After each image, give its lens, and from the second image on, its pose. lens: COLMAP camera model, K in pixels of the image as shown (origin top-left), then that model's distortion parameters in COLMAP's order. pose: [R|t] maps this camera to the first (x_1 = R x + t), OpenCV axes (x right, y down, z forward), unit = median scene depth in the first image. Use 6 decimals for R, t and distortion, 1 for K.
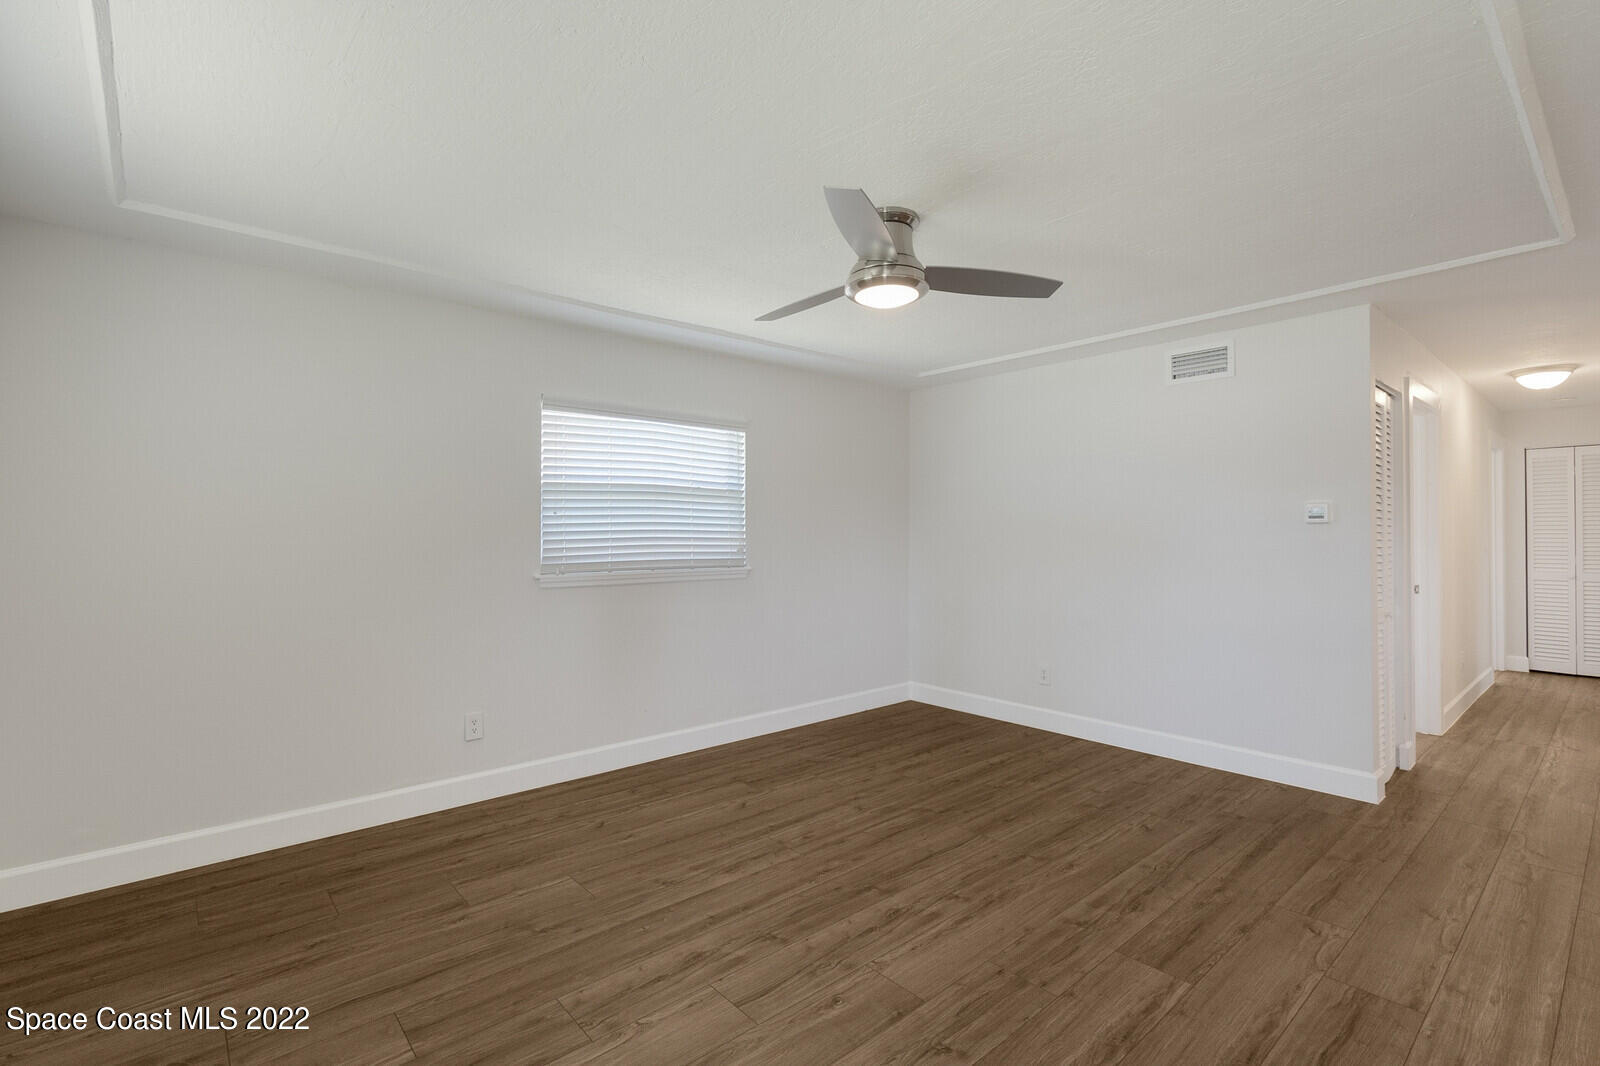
lens RADIAL K [[736.5, 0, 780.5], [0, 736.5, 533.5], [0, 0, 1]] dist [0.004198, -0.000994]
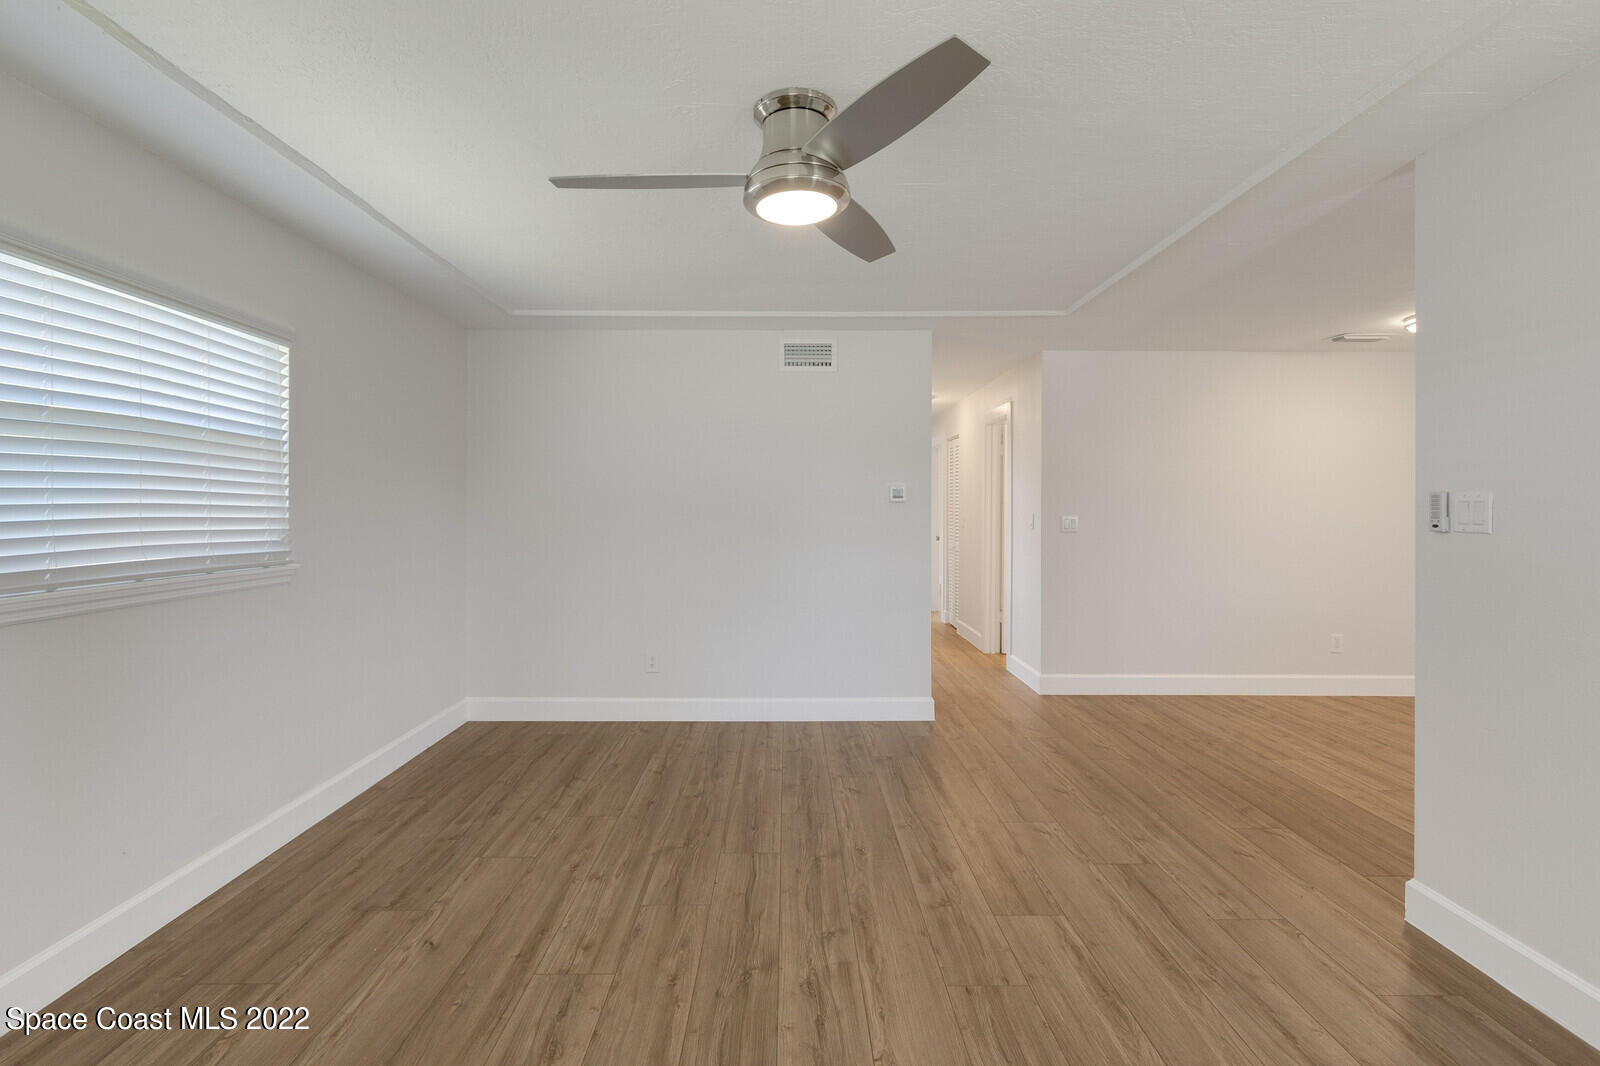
lens RADIAL K [[736.5, 0, 802.4], [0, 736.5, 518.4], [0, 0, 1]] dist [0.004198, -0.000994]
pose [[0.638337, -0.008065, 0.769714, -0.328223], [0.000013, 0.999945, 0.010467, -0.000057], [-0.769757, -0.006672, 0.638303, 0.357820]]
